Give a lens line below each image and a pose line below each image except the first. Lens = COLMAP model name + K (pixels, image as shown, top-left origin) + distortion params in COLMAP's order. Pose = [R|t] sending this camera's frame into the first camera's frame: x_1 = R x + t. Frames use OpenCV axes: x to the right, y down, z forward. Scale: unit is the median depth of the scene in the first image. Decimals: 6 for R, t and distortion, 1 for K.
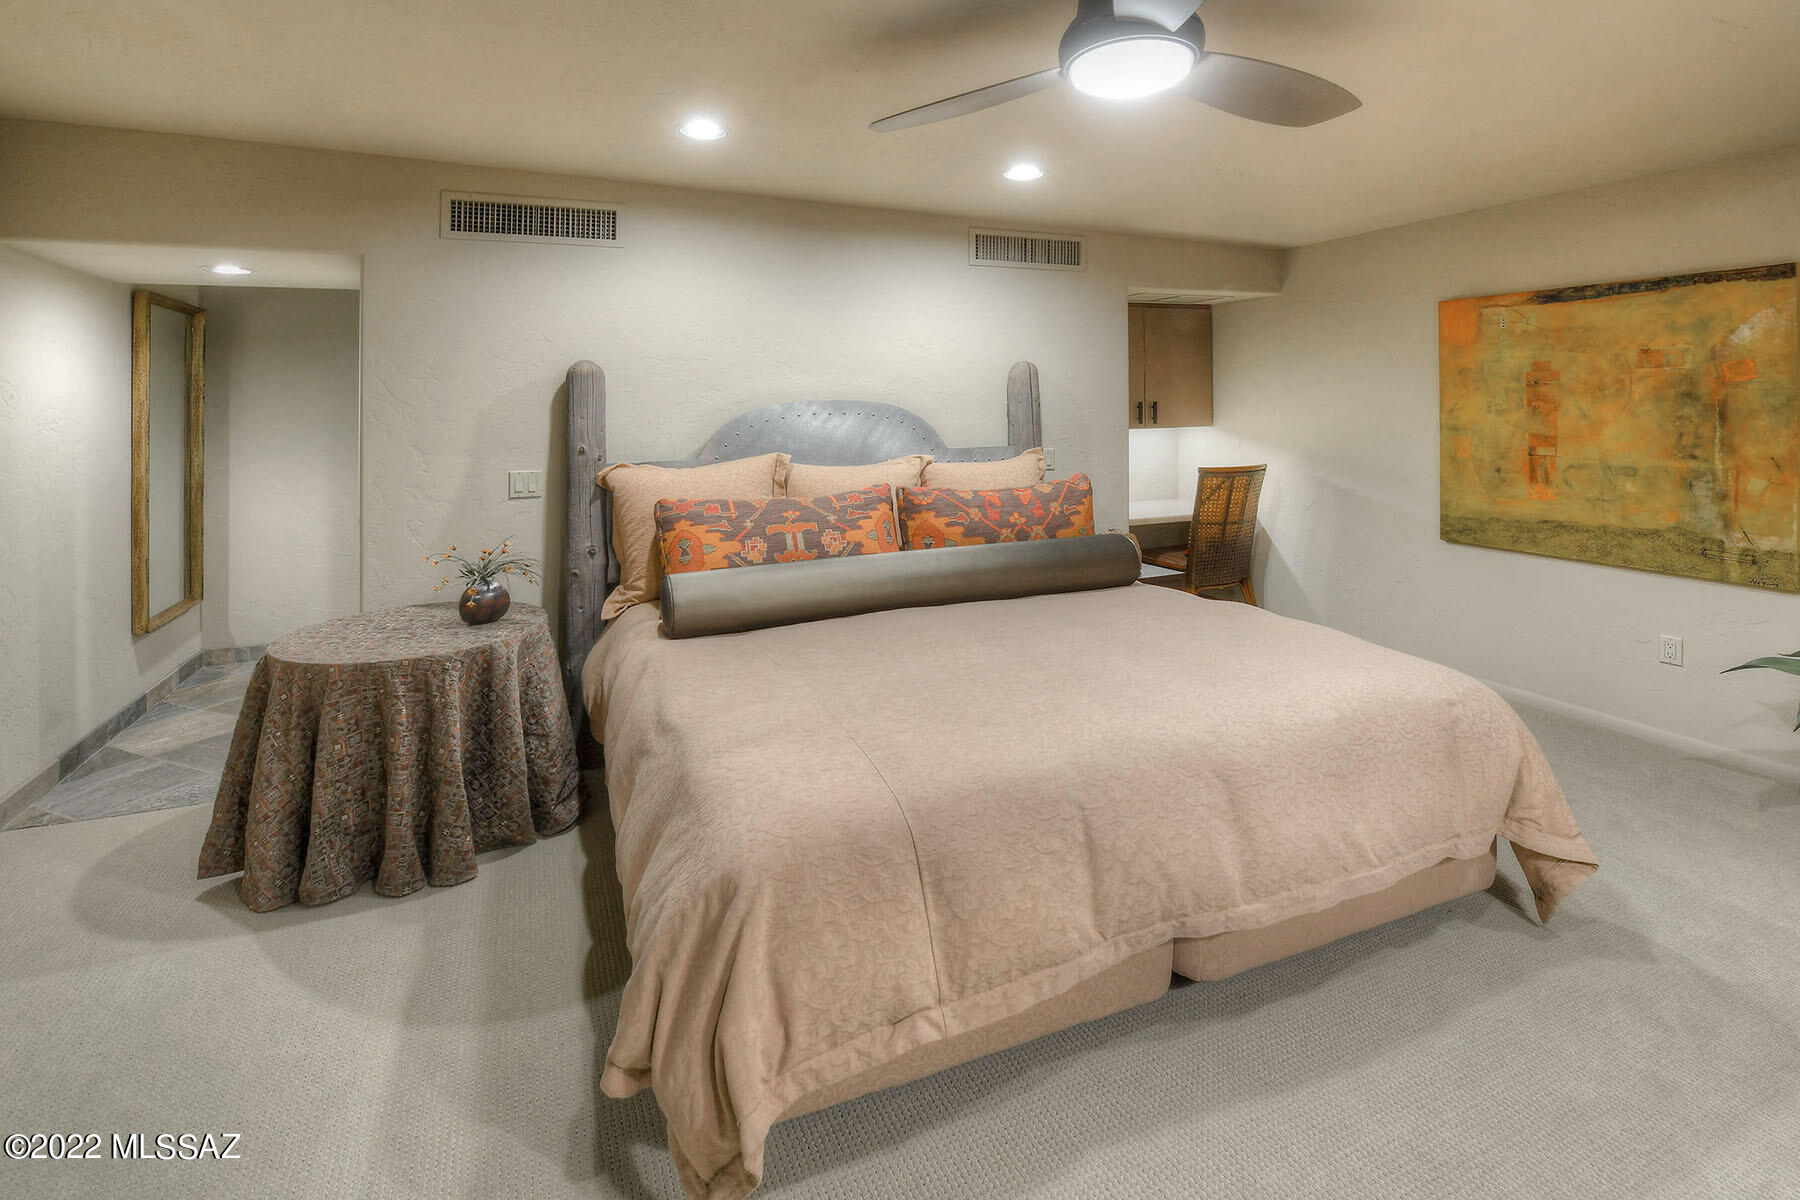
lens RADIAL K [[808.9, 0, 900.0], [0, 808.9, 521.6], [0, 0, 1]] dist [-0.007903, -0.000685]
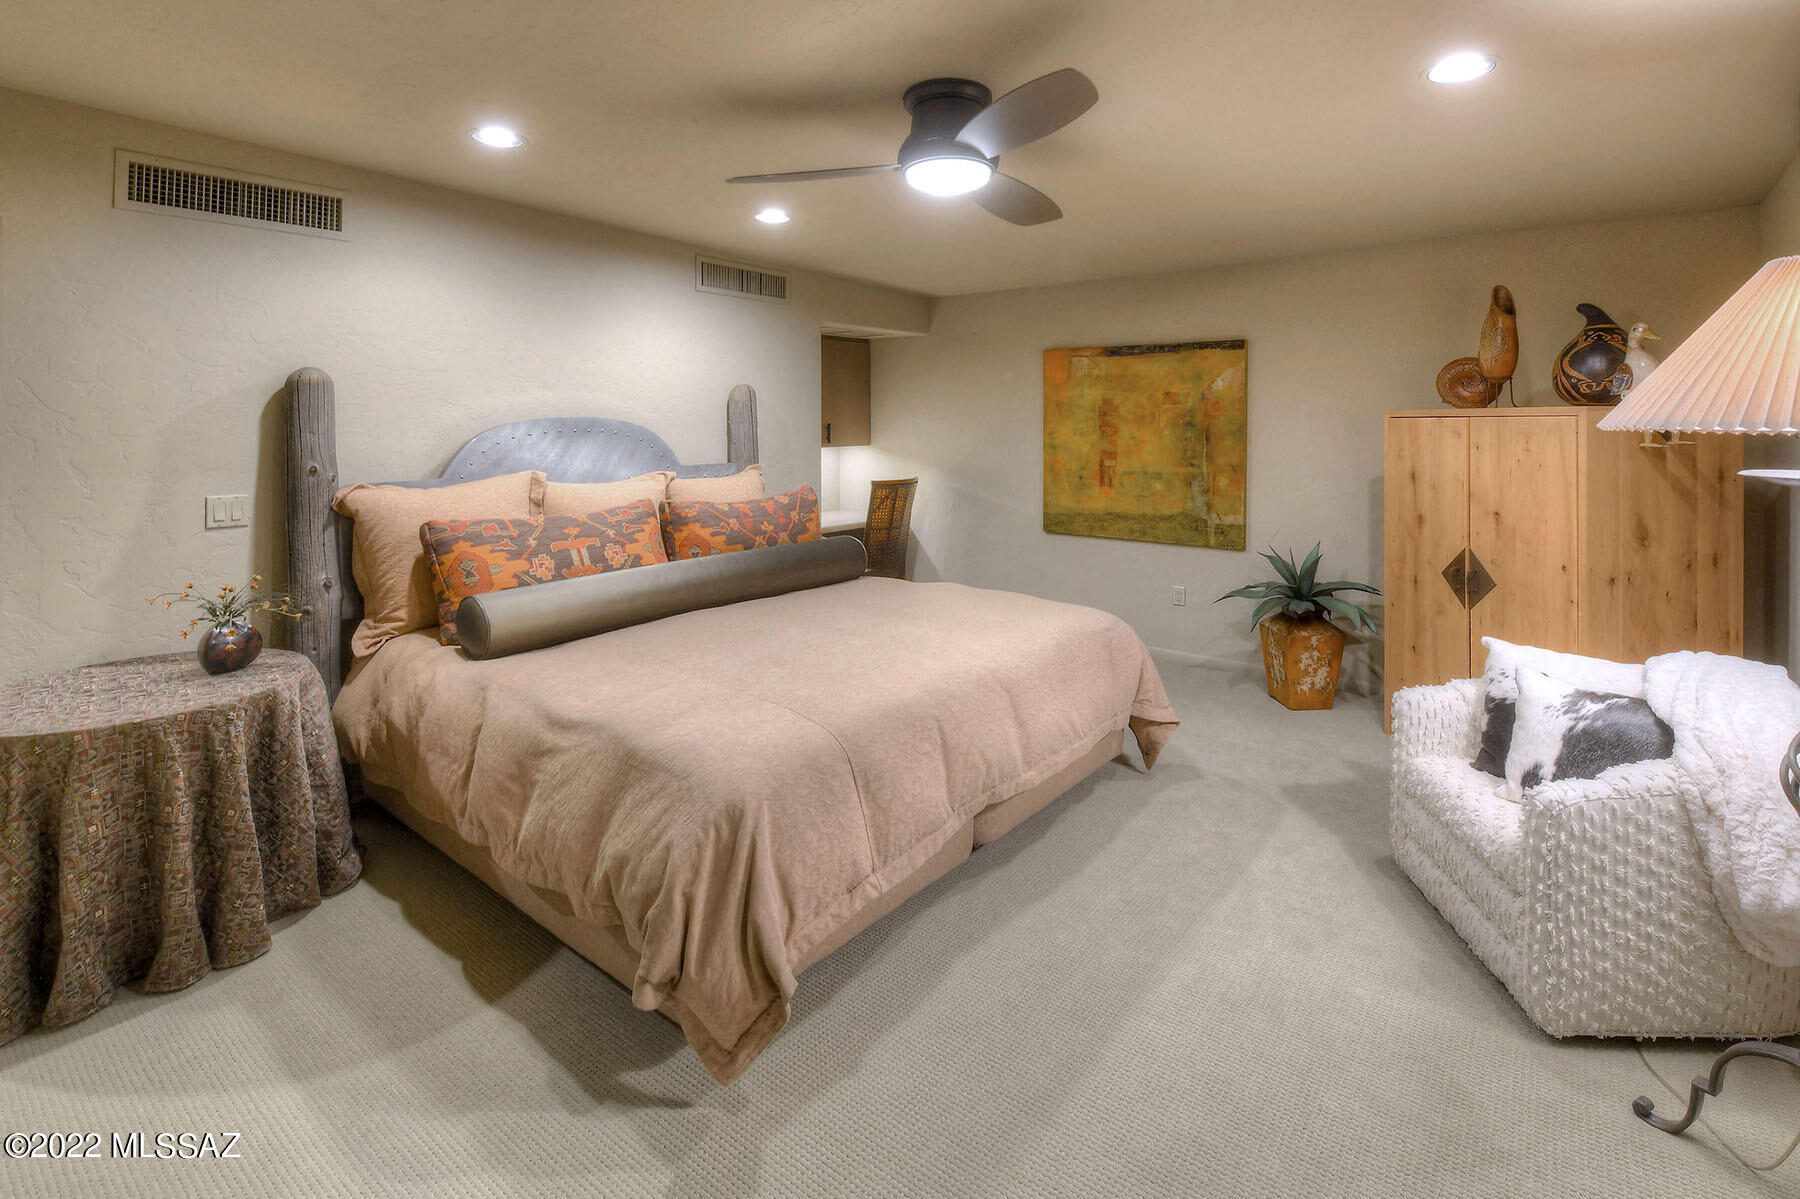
lens RADIAL K [[827.3, 0, 900.0], [0, 827.3, 599.5], [0, 0, 1]] dist [-0.004337, -0.001642]
pose [[0.871750, -0.088209, 0.481945, -0.311726], [0.057788, 0.995305, 0.077640, 0.022273], [-0.486531, -0.039832, 0.872755, -0.122277]]
